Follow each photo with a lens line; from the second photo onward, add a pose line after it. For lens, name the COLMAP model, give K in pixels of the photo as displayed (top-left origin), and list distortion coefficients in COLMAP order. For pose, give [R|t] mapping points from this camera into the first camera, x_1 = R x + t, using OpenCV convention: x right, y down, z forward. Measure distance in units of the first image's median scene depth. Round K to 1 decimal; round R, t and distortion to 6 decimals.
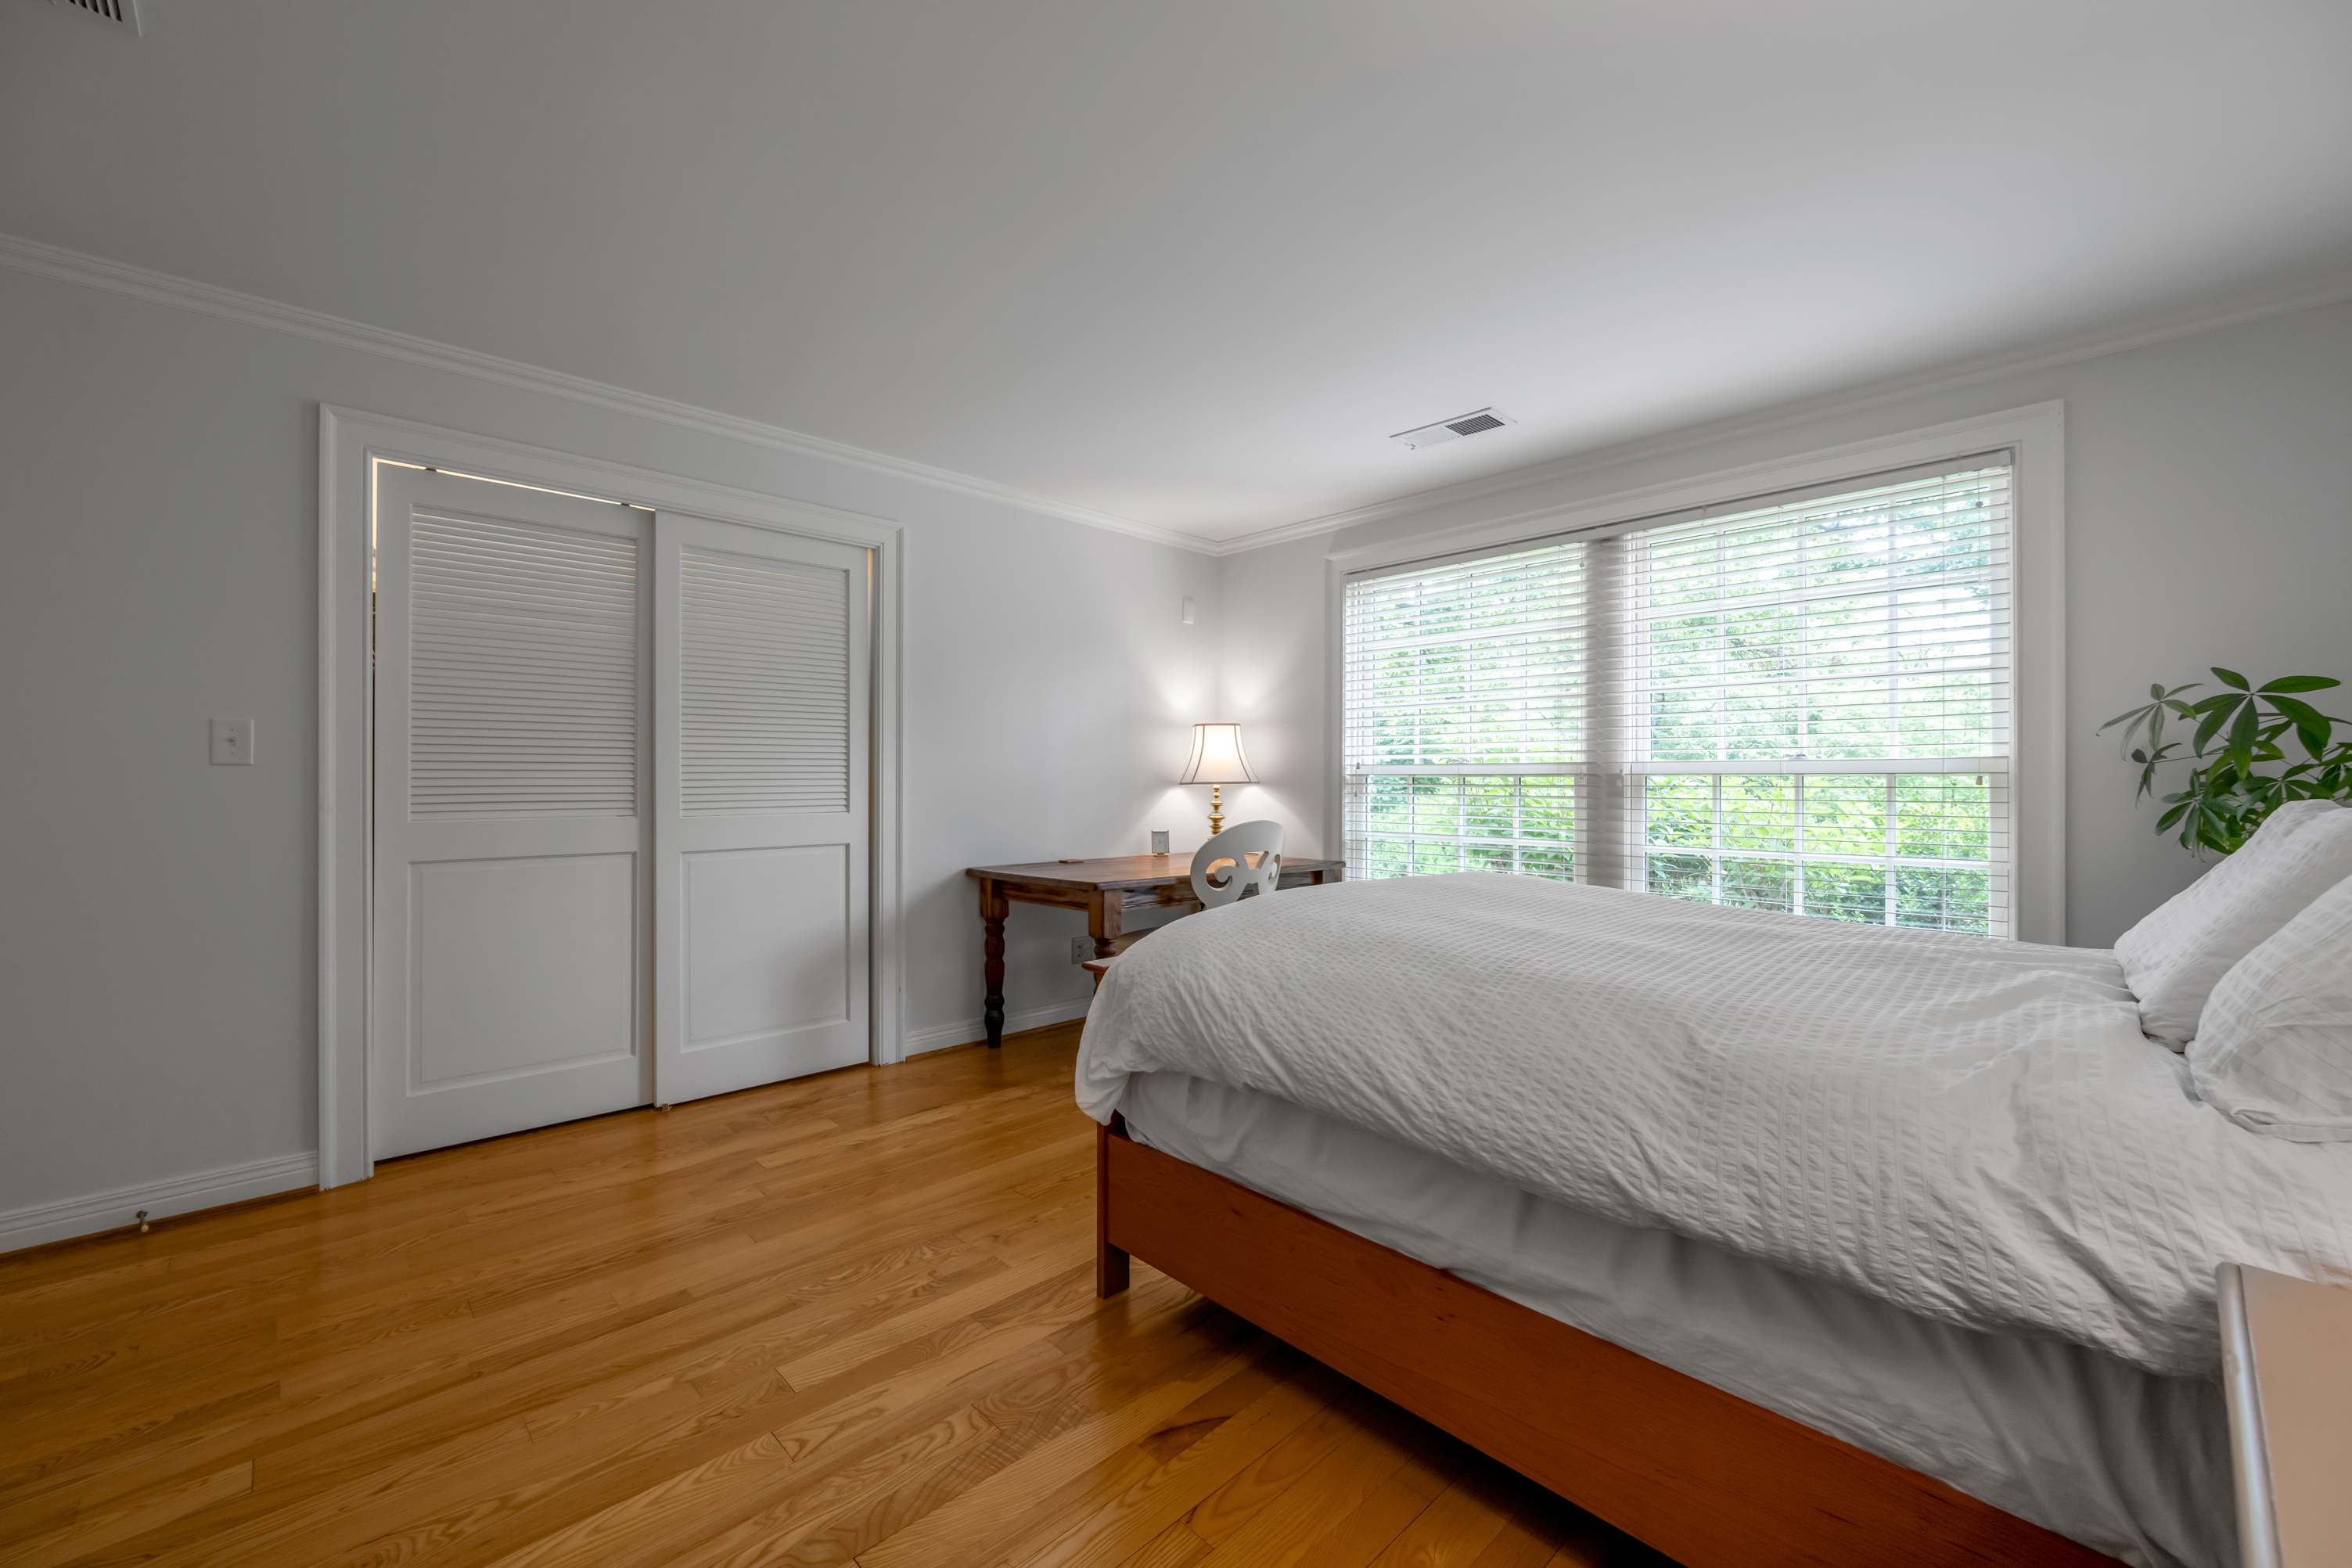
lens RADIAL K [[944.7, 0, 1165.7], [0, 944.7, 776.4], [0, 0, 1]] dist [-0.001426, -0.000110]
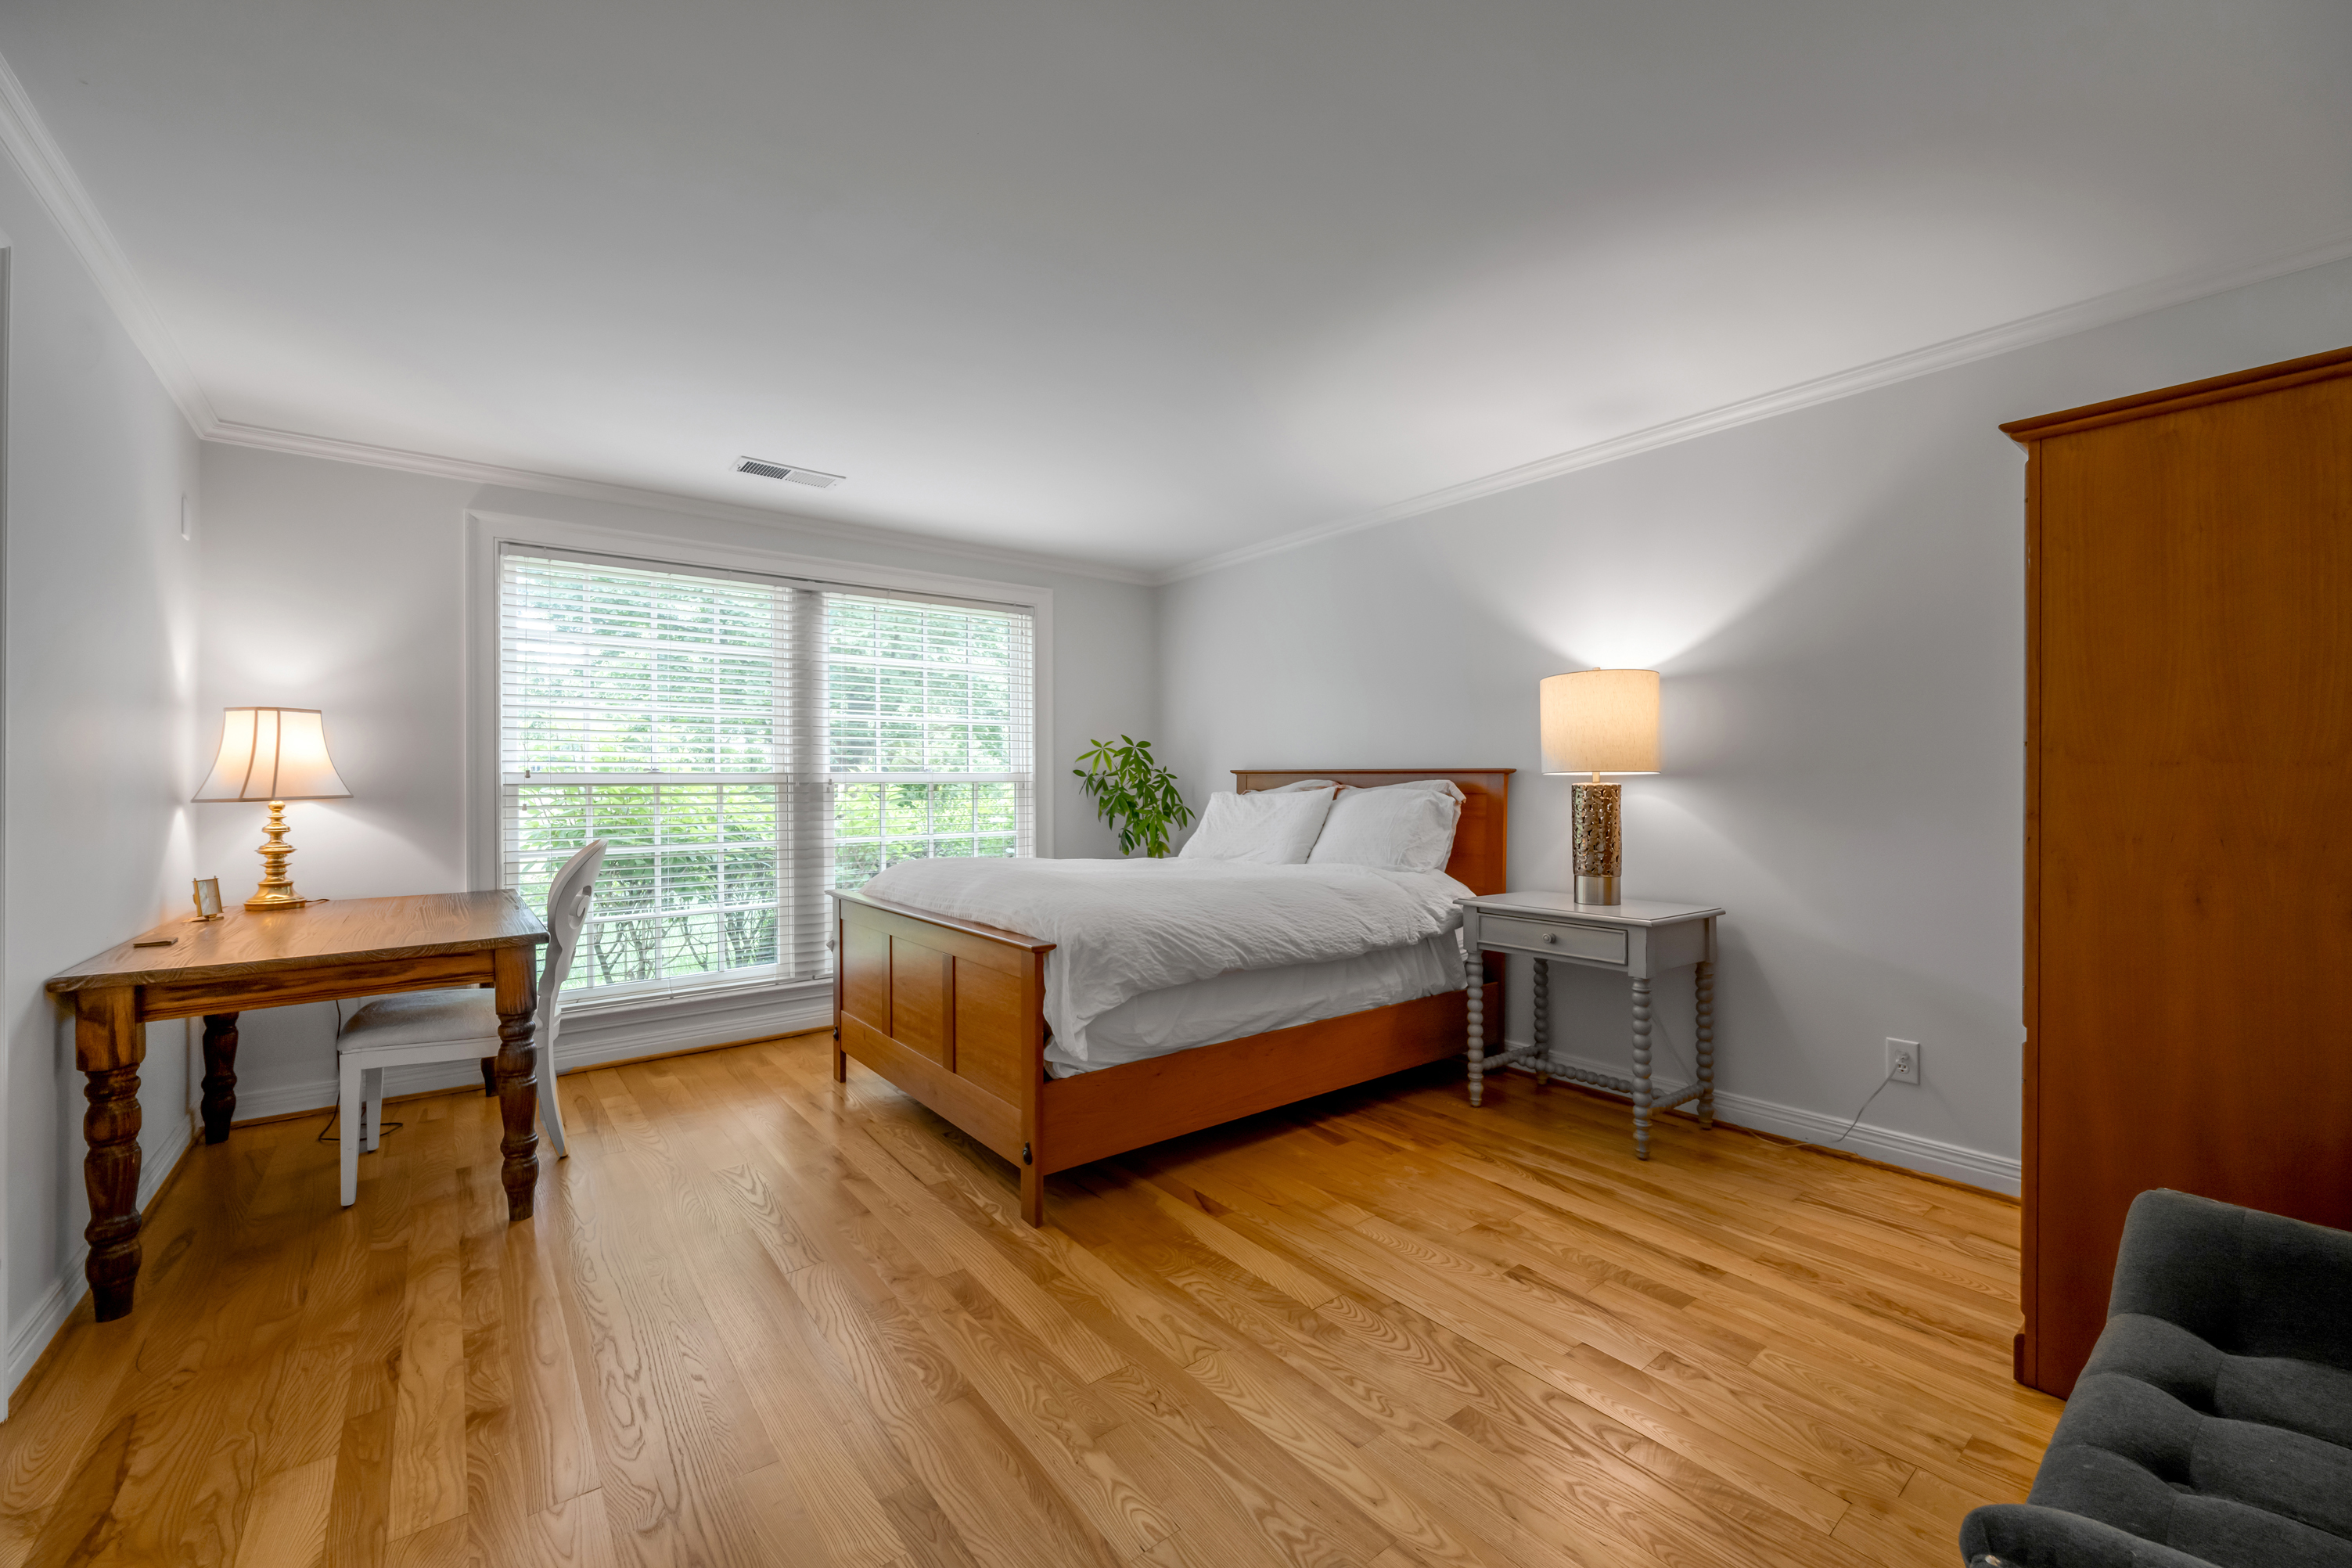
lens RADIAL K [[944.7, 0, 1165.7], [0, 944.7, 776.4], [0, 0, 1]] dist [-0.001426, -0.000110]
pose [[0.104167, 0.002968, 0.994555, -0.704488], [0.004136, 0.999986, -0.003417, -0.004539], [-0.994551, 0.004469, 0.104153, 0.410700]]
